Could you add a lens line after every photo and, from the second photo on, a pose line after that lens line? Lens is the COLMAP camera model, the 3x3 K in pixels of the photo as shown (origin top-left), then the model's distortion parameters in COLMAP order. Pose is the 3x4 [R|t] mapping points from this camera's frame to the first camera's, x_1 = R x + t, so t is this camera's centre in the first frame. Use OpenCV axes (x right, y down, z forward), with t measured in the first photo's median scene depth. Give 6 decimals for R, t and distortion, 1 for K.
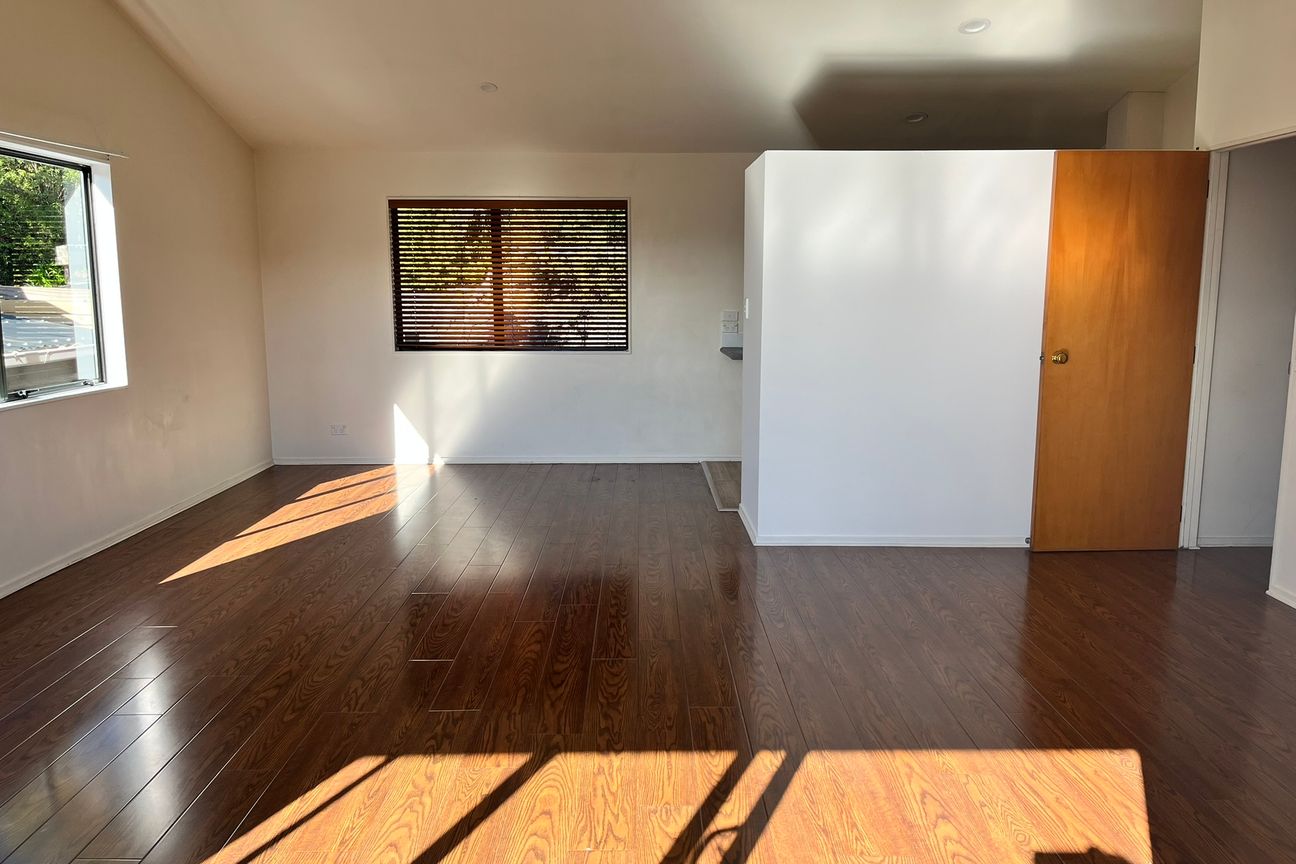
lens RADIAL K [[991.5, 0, 651.9], [0, 991.5, 432.4], [0, 0, 1]] dist [0.026601, -0.005105]
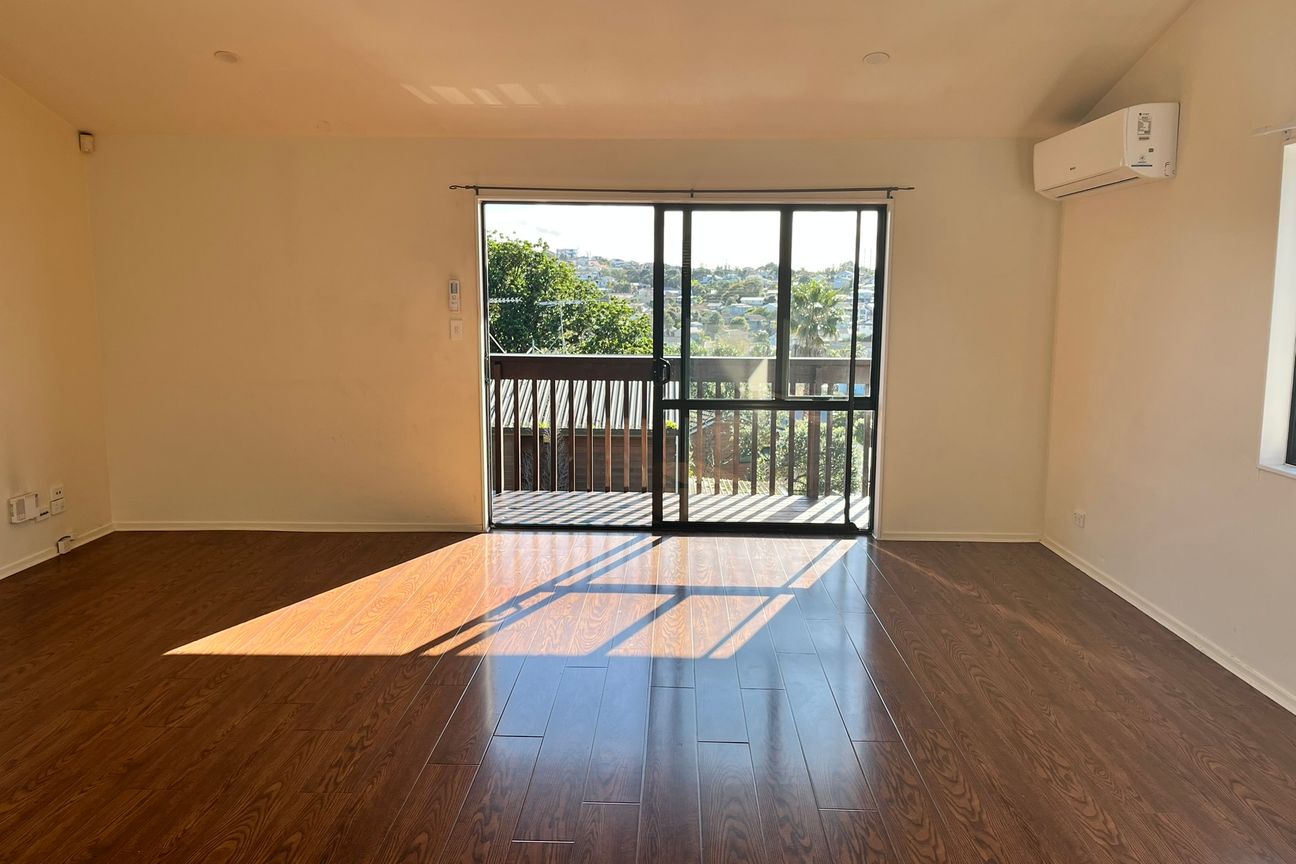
lens RADIAL K [[991.5, 0, 651.9], [0, 991.5, 432.4], [0, 0, 1]] dist [0.026601, -0.005105]
pose [[-0.999206, -0.008458, 0.038938, -0.240461], [0.002888, 0.959269, 0.282478, -0.362695], [-0.039741, 0.282366, -0.958483, 2.245528]]
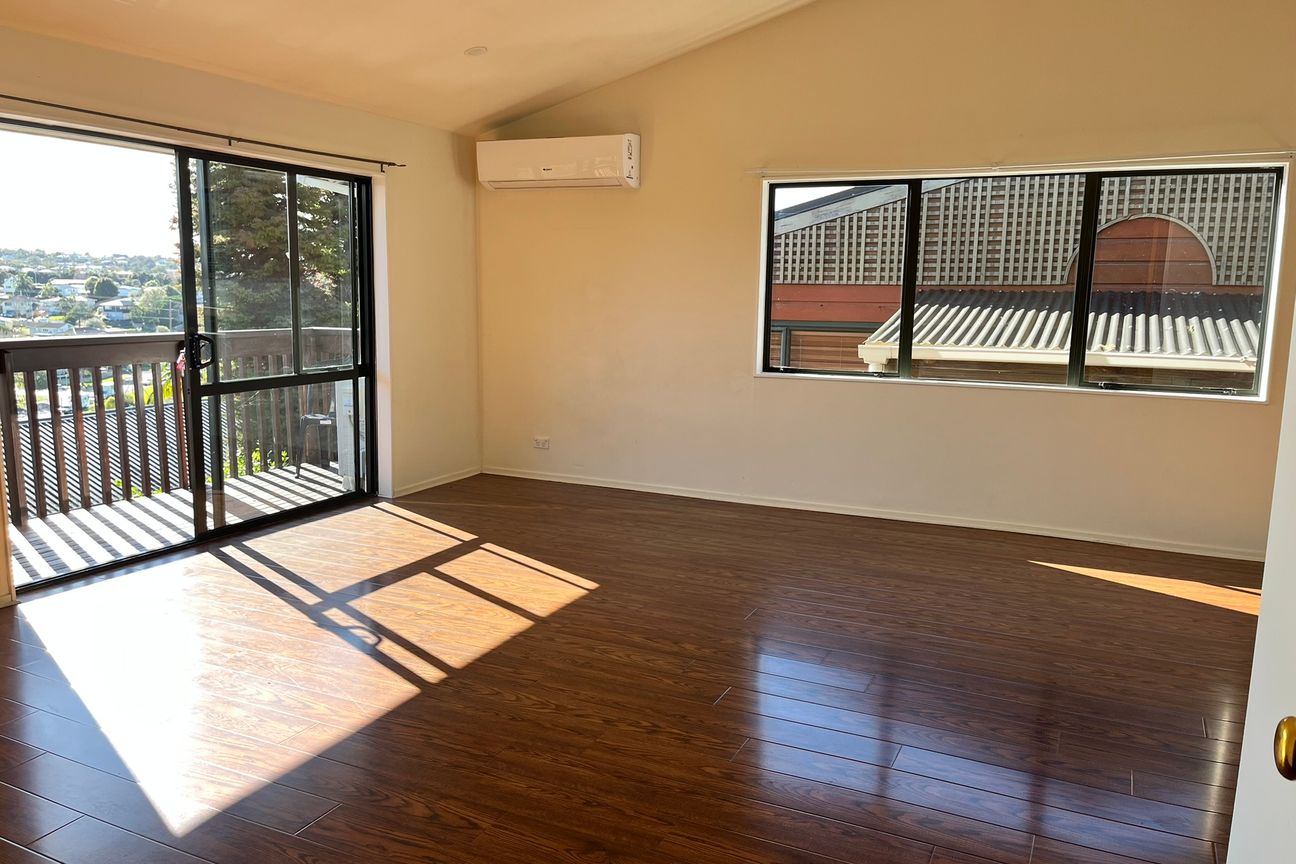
lens RADIAL K [[991.5, 0, 651.9], [0, 991.5, 432.4], [0, 0, 1]] dist [0.026601, -0.005105]
pose [[-0.432230, 0.132620, -0.891958, 1.044352], [-0.149416, 0.964921, 0.215874, -0.258549], [0.889299, 0.226580, -0.397252, 1.651907]]
